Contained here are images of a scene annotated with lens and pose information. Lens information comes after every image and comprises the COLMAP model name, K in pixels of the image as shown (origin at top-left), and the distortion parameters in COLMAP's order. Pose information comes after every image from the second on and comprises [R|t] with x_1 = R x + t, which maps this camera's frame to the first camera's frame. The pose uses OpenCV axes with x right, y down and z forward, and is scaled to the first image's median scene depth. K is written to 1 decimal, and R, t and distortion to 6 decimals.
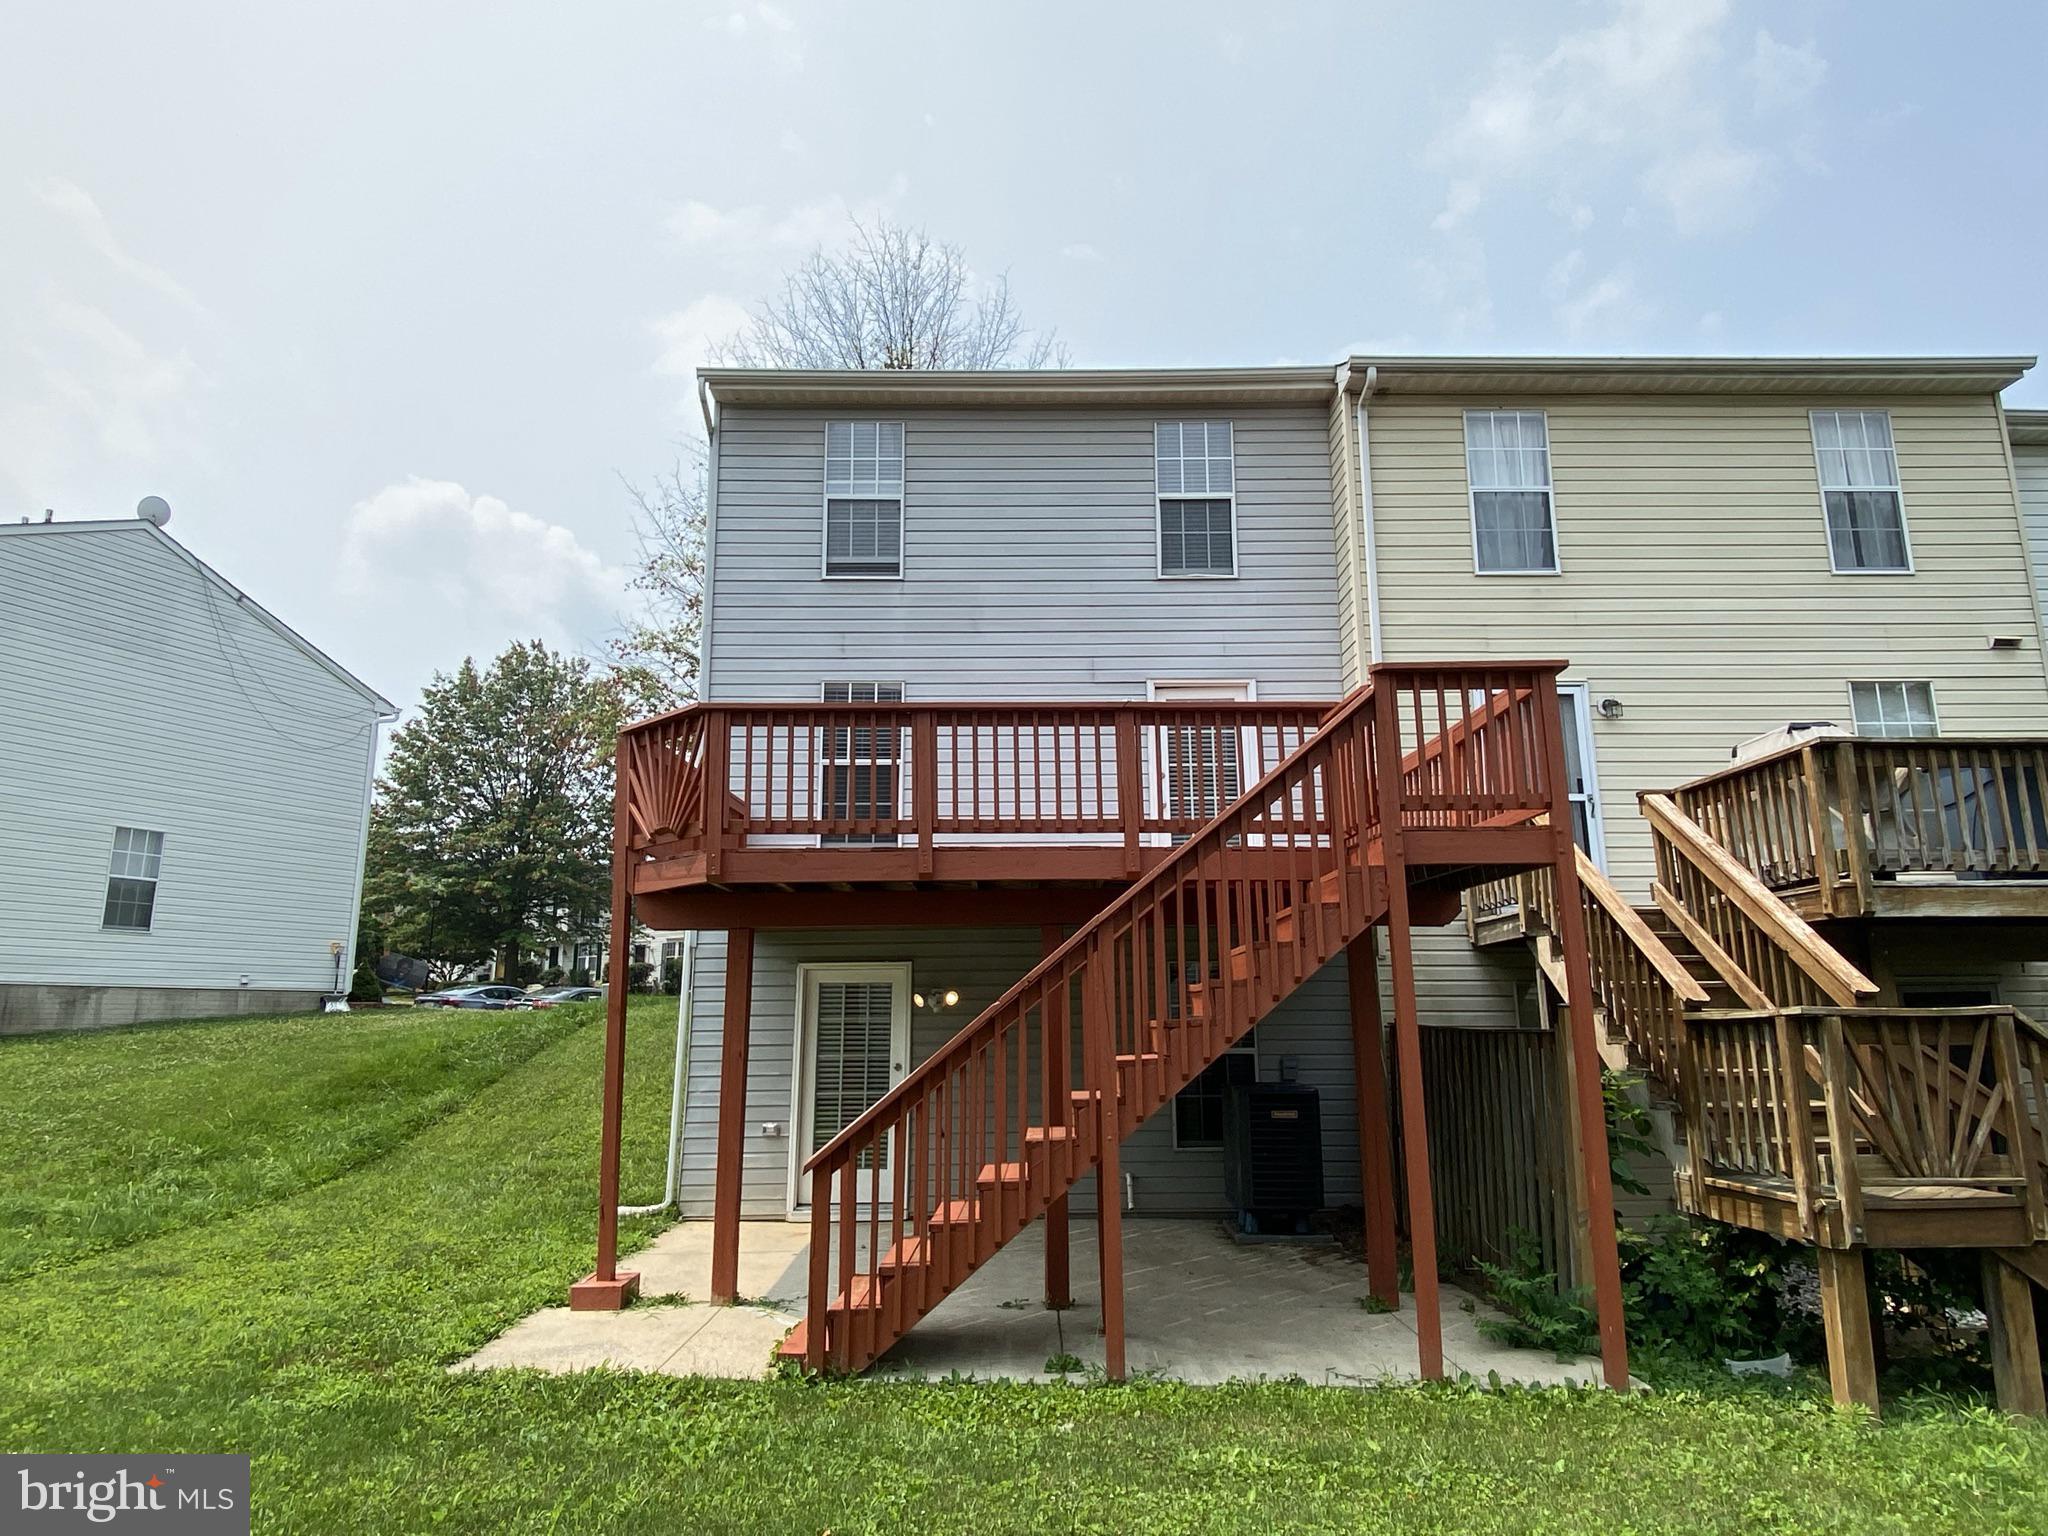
lens RADIAL K [[1268.9, 0, 1019.8], [0, 1268.9, 765.7], [0, 0, 1]] dist [0.002772, -0.006769]
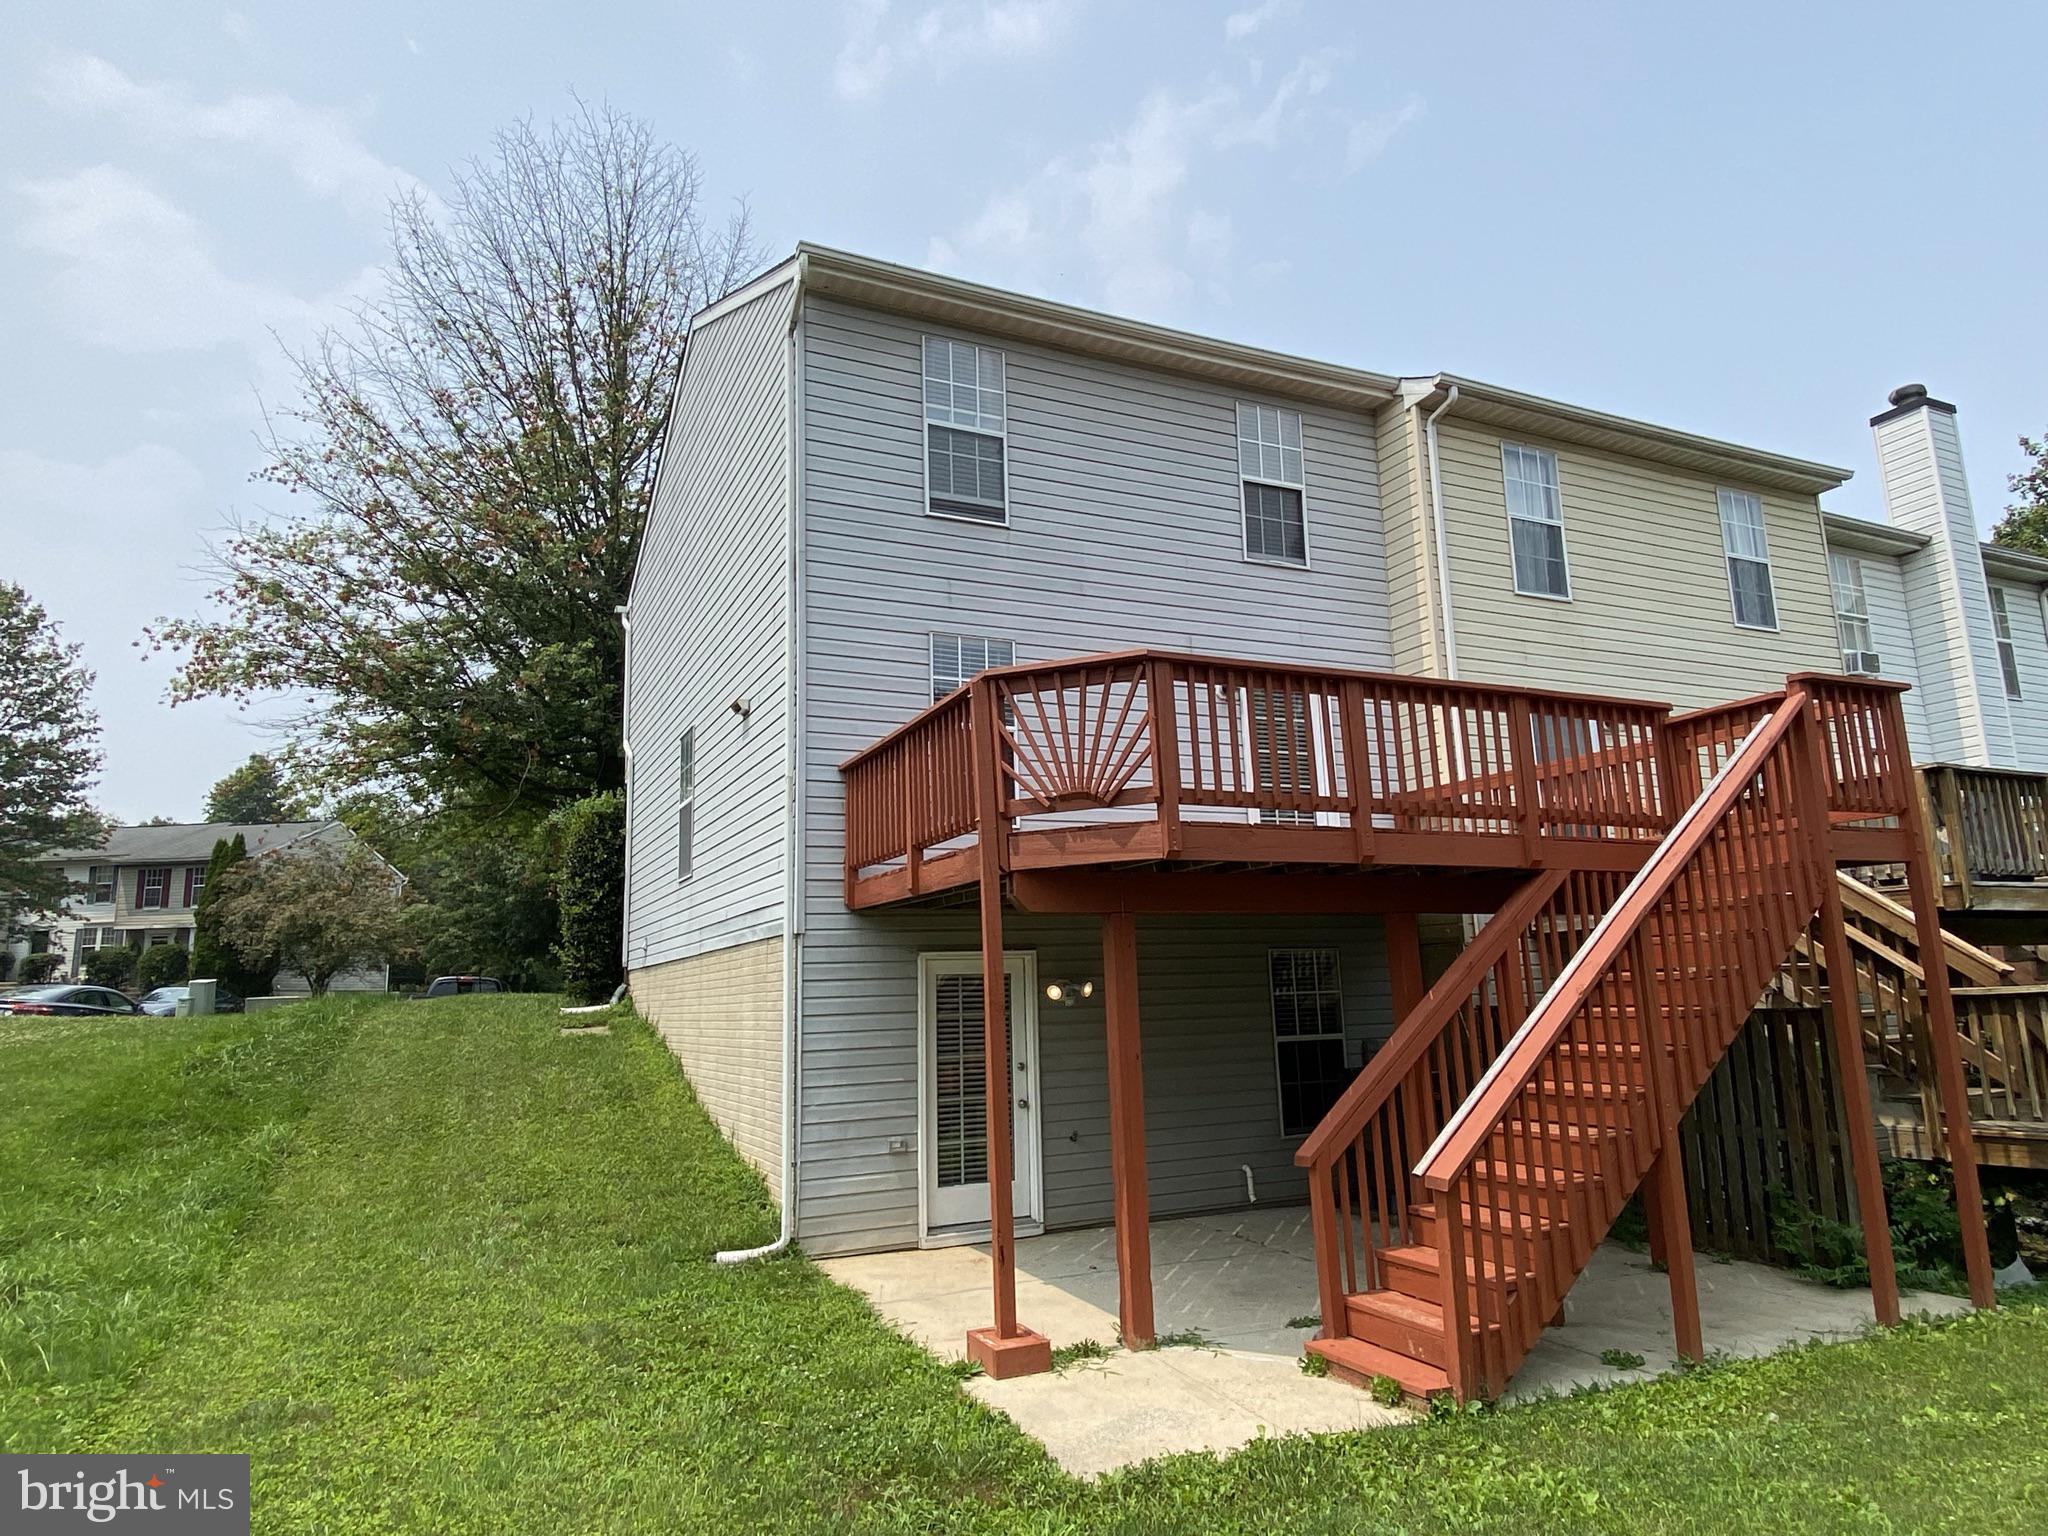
lens RADIAL K [[1268.9, 0, 1022.0], [0, 1268.9, 771.7], [0, 0, 1]] dist [0.002772, -0.006769]
pose [[0.908075, 0.053310, 0.415400, -0.449758], [-0.059365, 0.998235, 0.001666, 0.024544], [-0.414578, -0.026174, 0.909637, 0.171382]]
